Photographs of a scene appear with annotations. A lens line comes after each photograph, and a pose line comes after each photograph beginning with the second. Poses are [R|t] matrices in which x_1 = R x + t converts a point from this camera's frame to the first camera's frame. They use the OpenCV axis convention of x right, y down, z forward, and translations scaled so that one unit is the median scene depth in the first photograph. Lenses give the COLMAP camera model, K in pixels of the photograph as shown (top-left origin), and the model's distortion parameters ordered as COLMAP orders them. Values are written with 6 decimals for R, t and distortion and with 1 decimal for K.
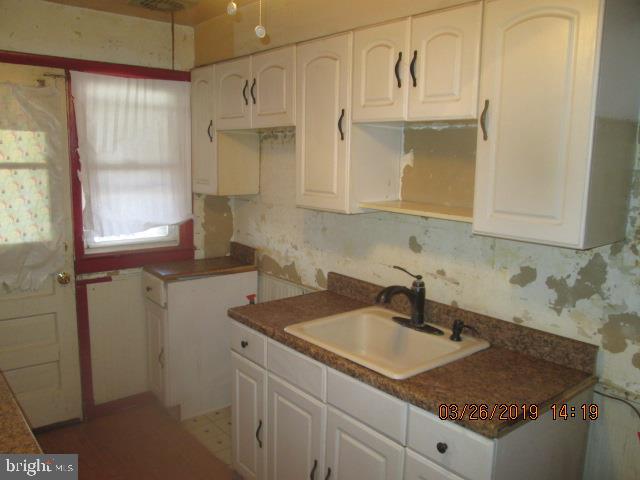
lens RADIAL K [[526.0, 0, 322.9], [0, 526.0, 238.2], [0, 0, 1]] dist [-0.058099, 0.022382]
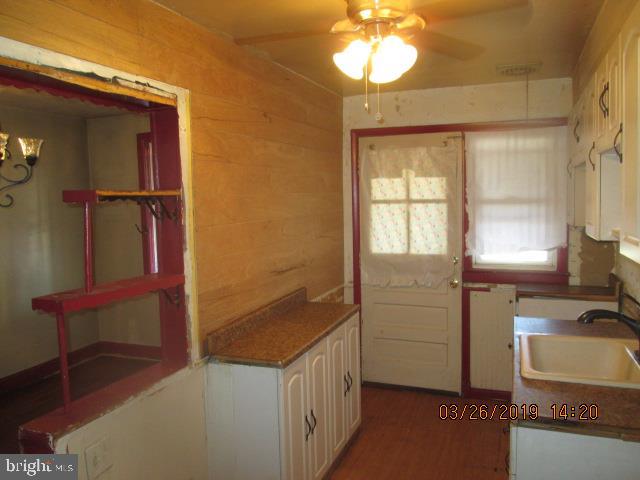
lens RADIAL K [[526.0, 0, 318.2], [0, 526.0, 239.7], [0, 0, 1]] dist [-0.058099, 0.022382]
pose [[0.486802, 0.040342, -0.872580, 0.567137], [-0.108110, 0.994035, -0.014356, 0.023581], [0.866796, 0.101323, 0.488260, 0.012802]]
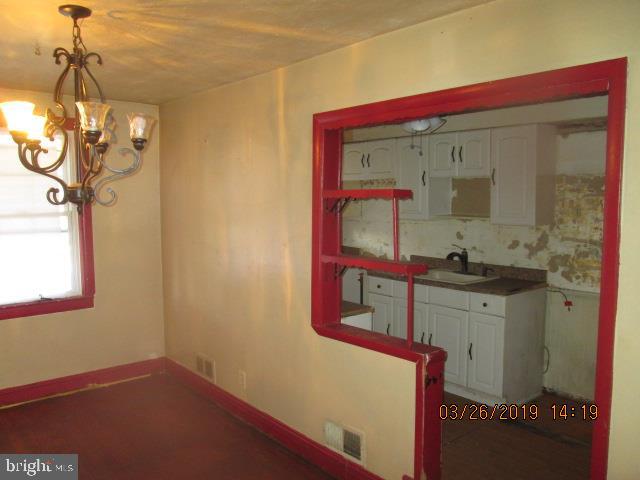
lens RADIAL K [[526.0, 0, 317.3], [0, 526.0, 240.7], [0, 0, 1]] dist [-0.058099, 0.022382]
pose [[0.999470, -0.032469, -0.002303, -0.302423], [0.032261, 0.997510, -0.062706, 0.115297], [0.004333, 0.062599, 0.998029, -0.829517]]
